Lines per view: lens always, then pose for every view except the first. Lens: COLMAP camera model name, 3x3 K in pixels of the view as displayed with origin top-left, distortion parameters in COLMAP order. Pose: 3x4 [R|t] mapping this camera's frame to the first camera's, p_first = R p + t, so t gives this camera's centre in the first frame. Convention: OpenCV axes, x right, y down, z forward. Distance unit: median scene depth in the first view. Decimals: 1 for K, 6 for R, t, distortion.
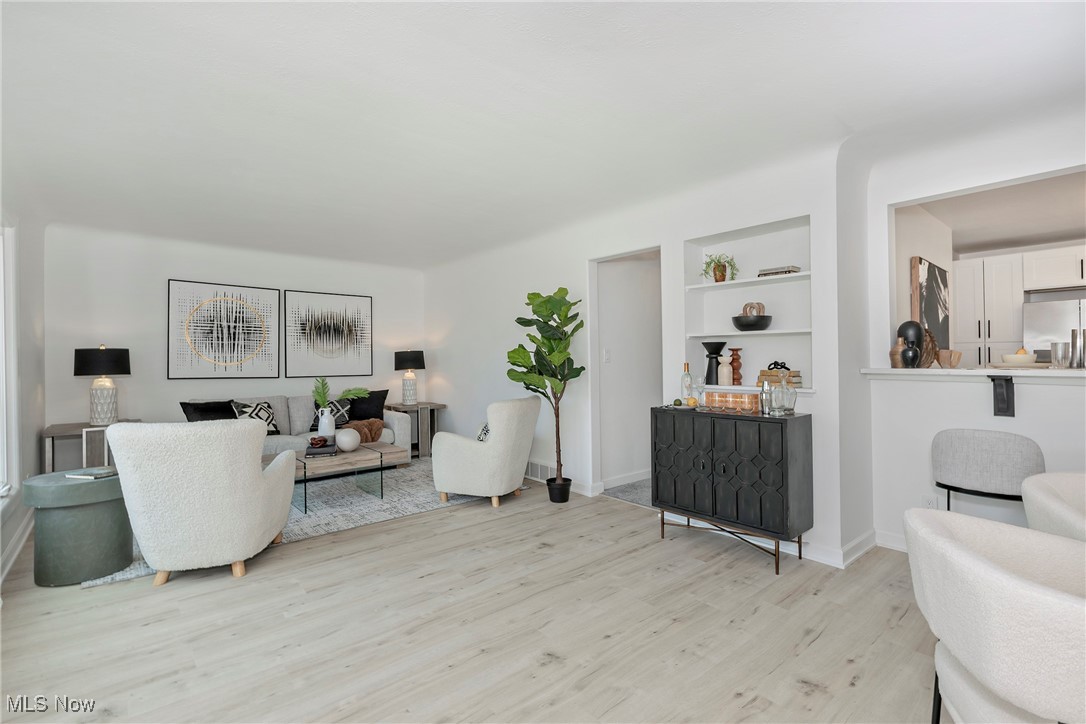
lens RADIAL K [[486.0, 0, 552.7], [0, 486.0, 339.1], [0, 0, 1]] dist [-0.001905, 0.000599]
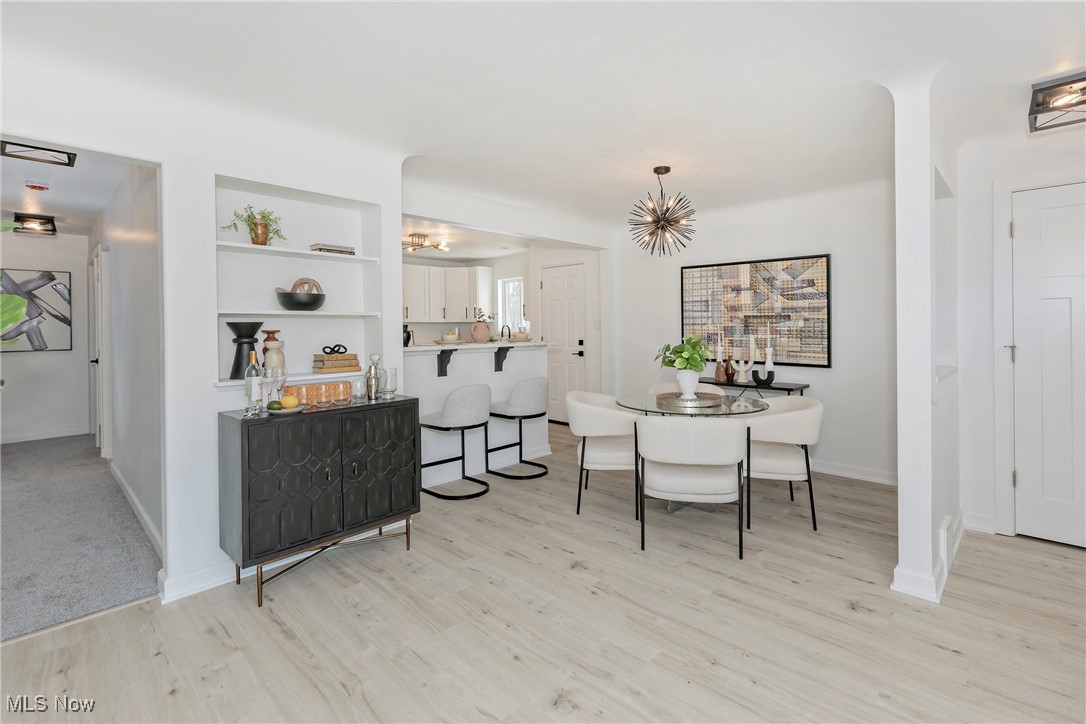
lens RADIAL K [[486.0, 0, 560.6], [0, 486.0, 304.7], [0, 0, 1]] dist [-0.001905, 0.000599]
pose [[-0.091588, 0.054084, 0.994327, -0.537670], [-0.034164, 0.997765, -0.057418, 0.007516], [-0.995211, -0.039229, -0.089535, 0.672443]]
